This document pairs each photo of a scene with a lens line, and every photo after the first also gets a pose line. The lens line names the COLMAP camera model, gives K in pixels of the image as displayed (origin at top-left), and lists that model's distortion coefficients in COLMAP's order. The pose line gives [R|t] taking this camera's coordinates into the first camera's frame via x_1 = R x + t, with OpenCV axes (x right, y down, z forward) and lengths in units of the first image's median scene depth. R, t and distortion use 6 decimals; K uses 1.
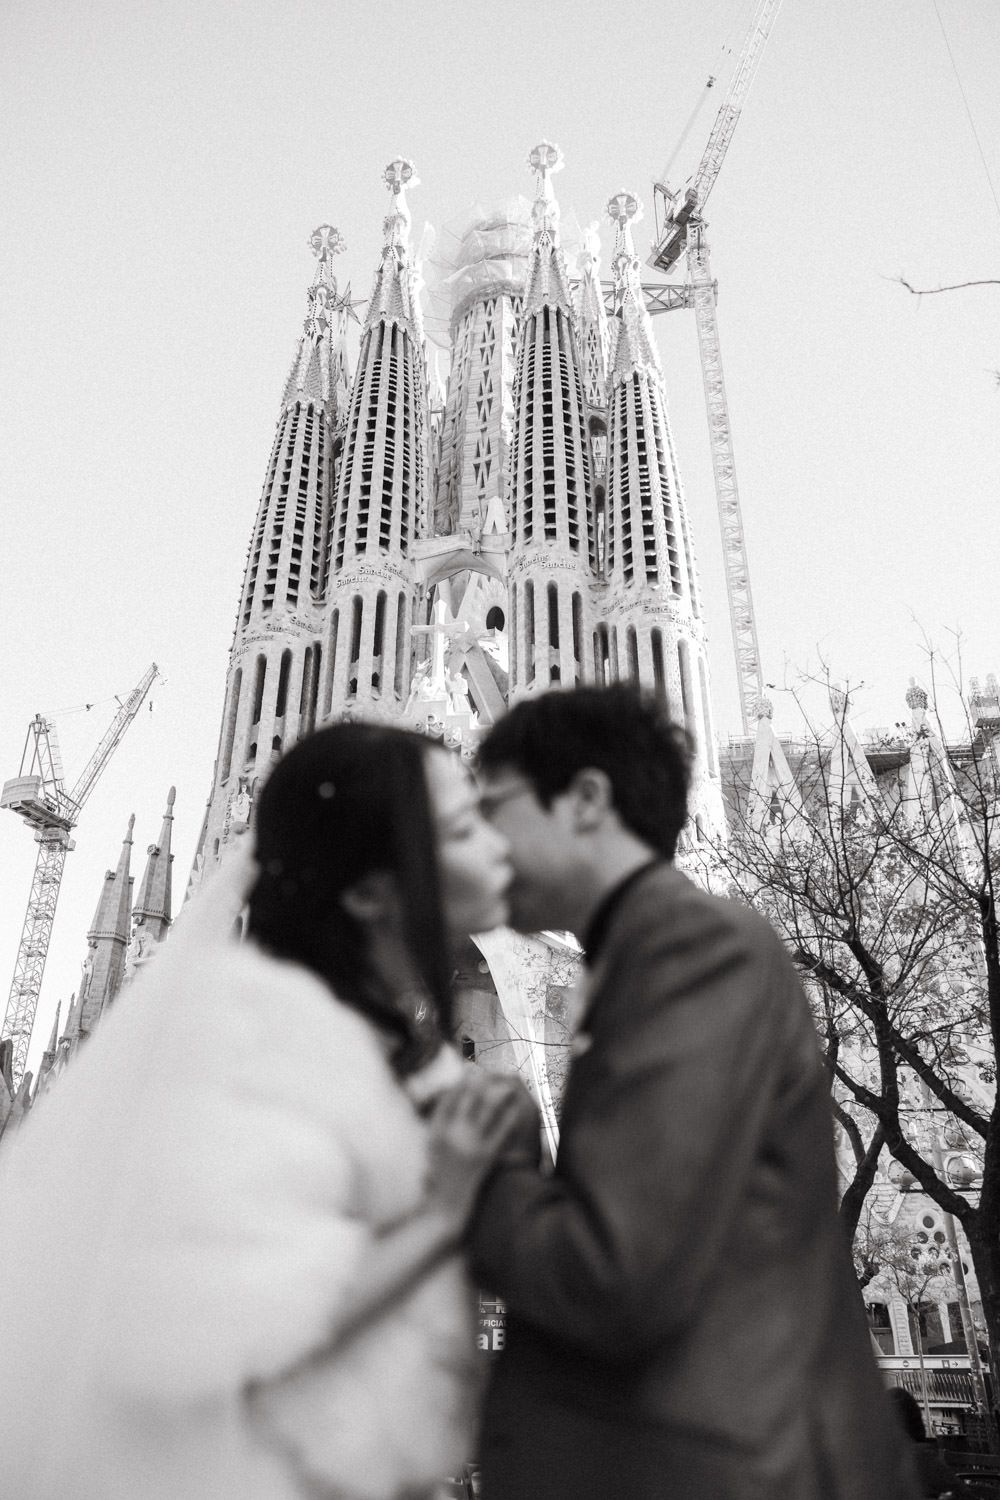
lens RADIAL K [[1167.6, 0, 503.6], [0, 1167.6, 746.3], [0, 0, 1]] dist [-0.017310, 0.022109]
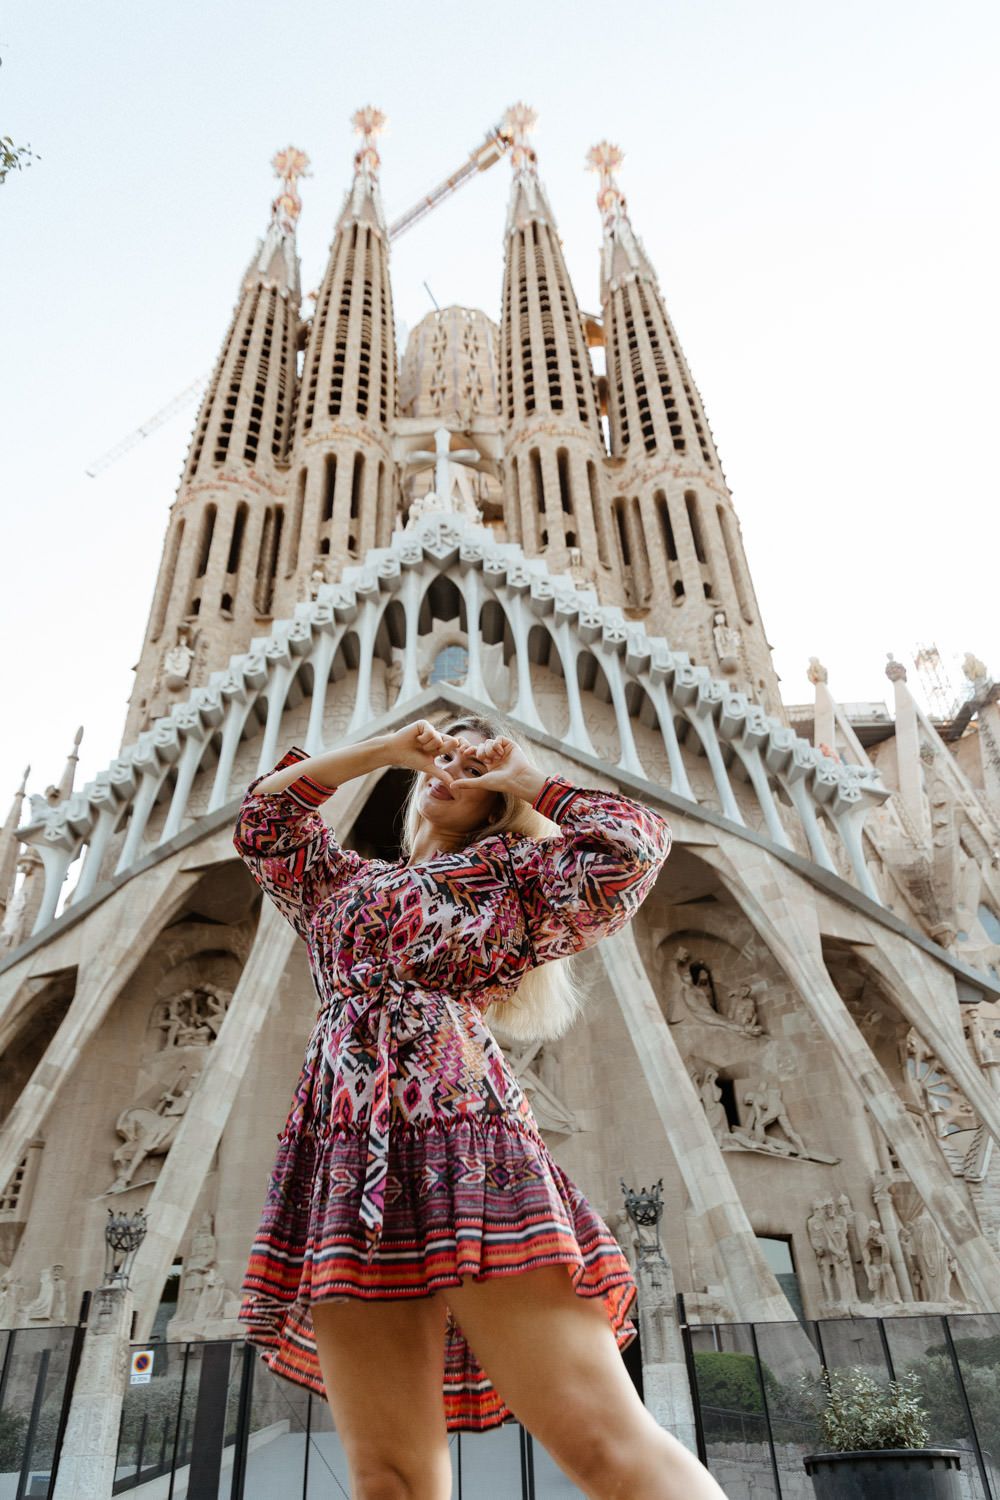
lens RADIAL K [[1014.9, 0, 504.1], [0, 1014.9, 753.9], [0, 0, 1]] dist [0.016299, -0.004269]
pose [[0.992122, 0.038377, 0.119250, -0.076856], [-0.024339, 0.992832, -0.117016, 0.160973], [-0.122886, 0.113192, 0.985944, 0.273760]]
